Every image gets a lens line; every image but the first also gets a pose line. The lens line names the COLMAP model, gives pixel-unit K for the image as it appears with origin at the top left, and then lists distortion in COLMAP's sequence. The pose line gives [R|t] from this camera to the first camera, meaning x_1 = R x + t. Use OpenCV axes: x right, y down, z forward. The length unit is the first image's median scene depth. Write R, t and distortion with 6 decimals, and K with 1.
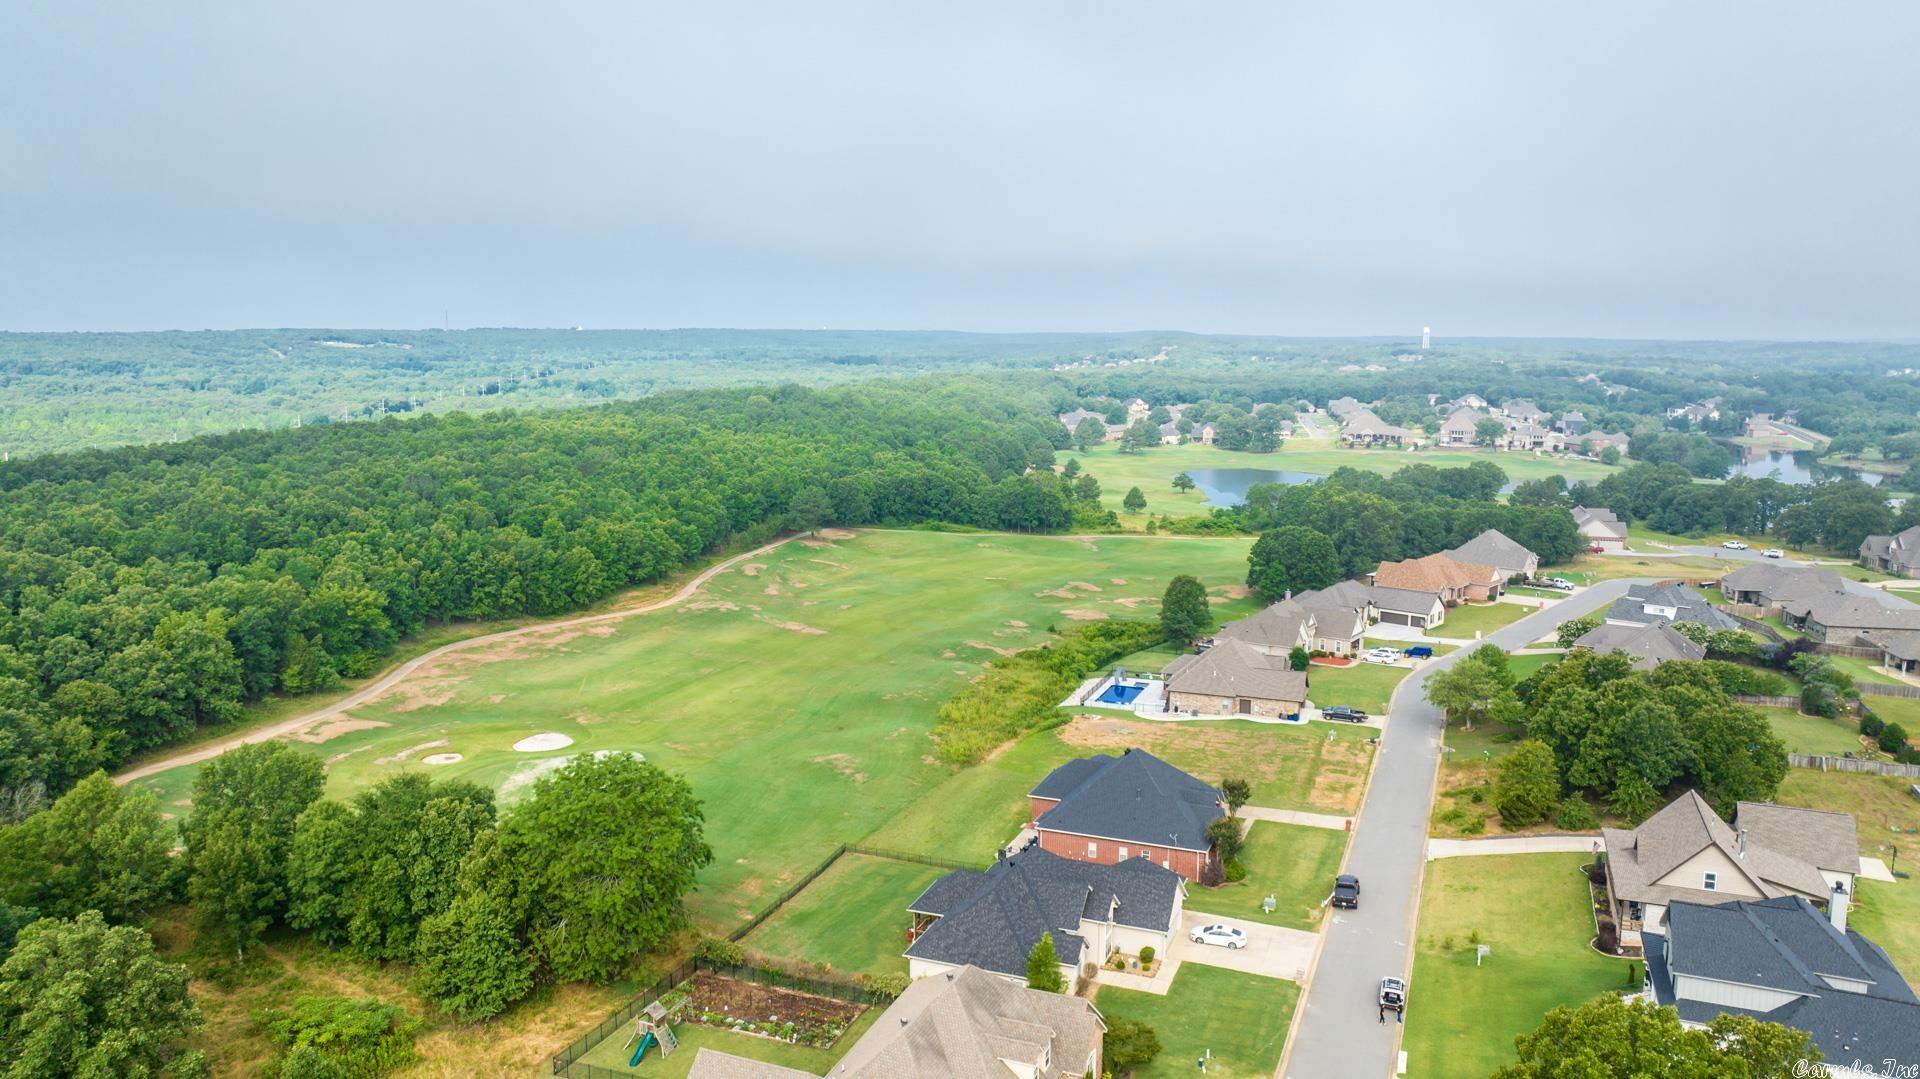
lens RADIAL K [[1296.9, 0, 952.5], [0, 1296.9, 543.4], [0, 0, 1]] dist [-0.004014, -0.001883]
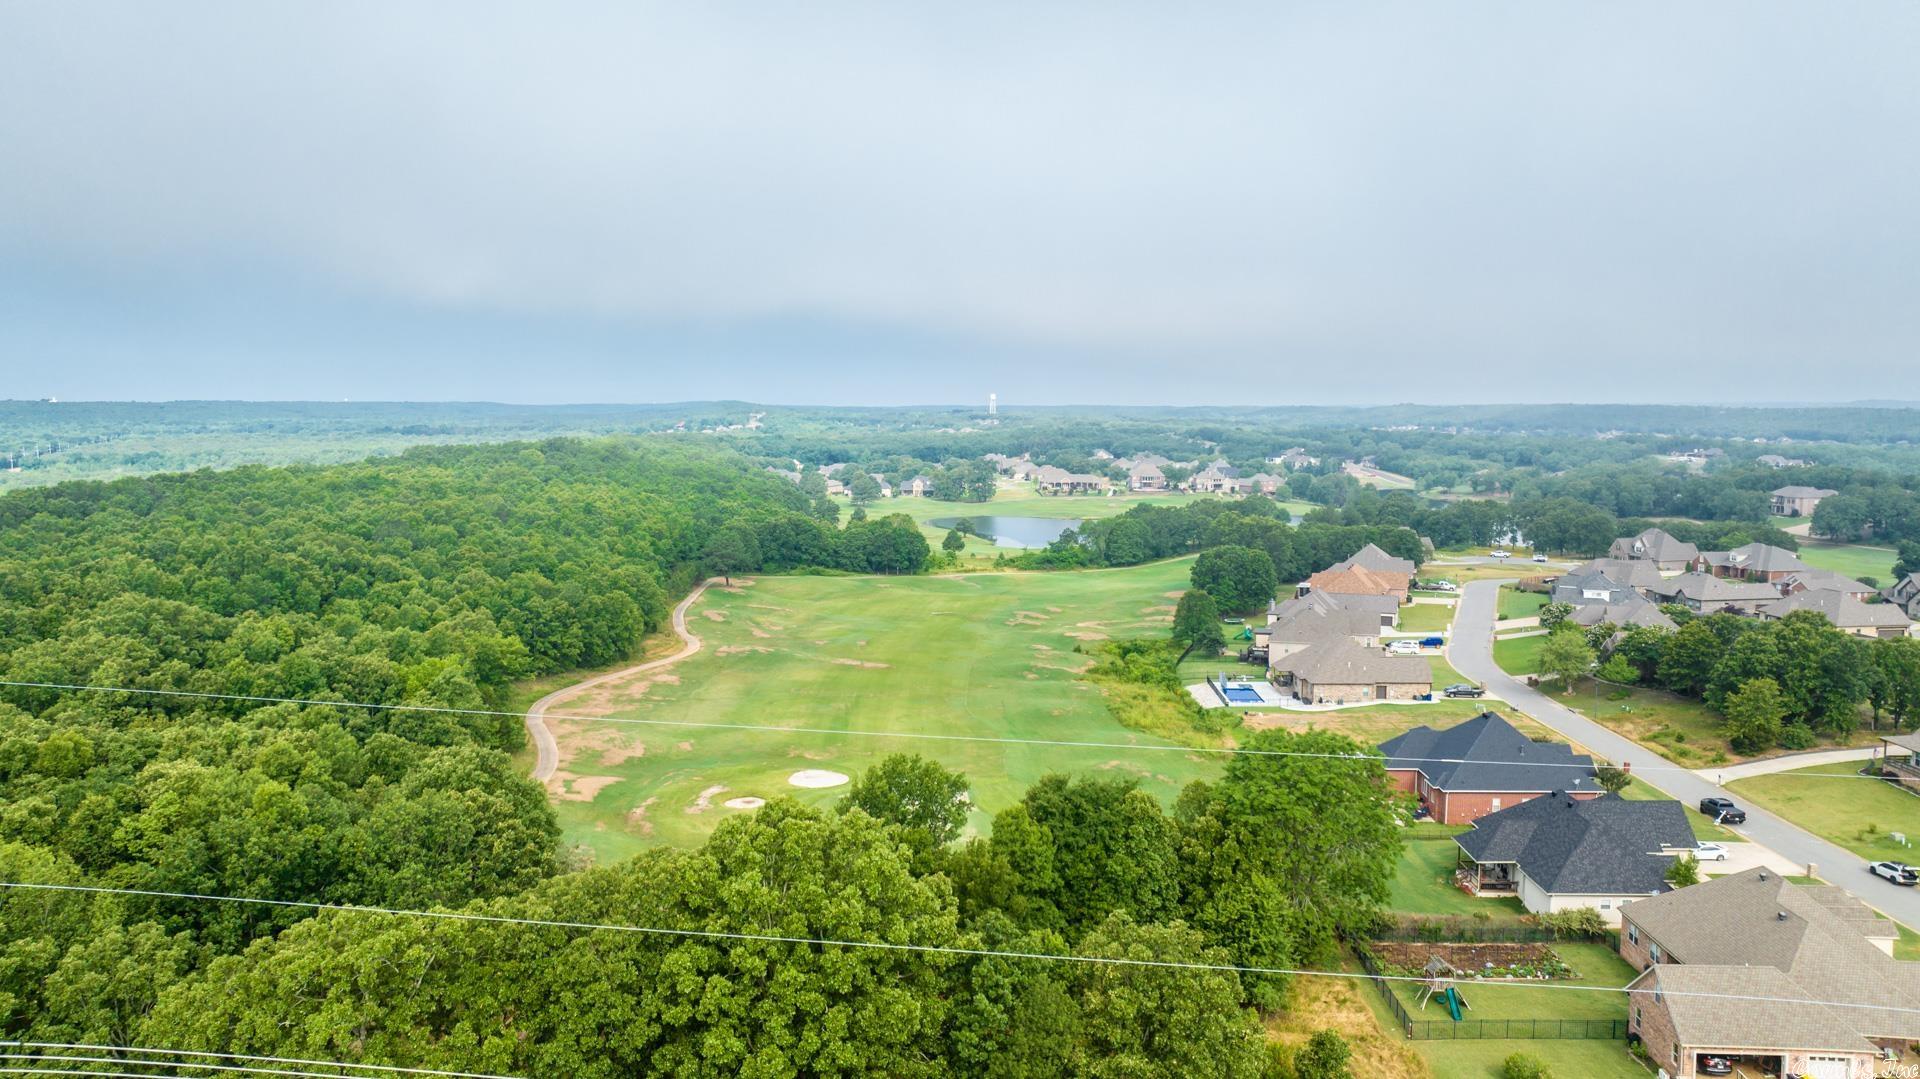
lens RADIAL K [[1296.9, 0, 953.6], [0, 1296.9, 534.4], [0, 0, 1]] dist [-0.004014, -0.001883]
pose [[0.946272, -0.036749, 0.321276, -0.259213], [0.055733, 0.997188, -0.050090, 0.016114], [-0.318532, 0.065305, 0.945660, 0.044274]]
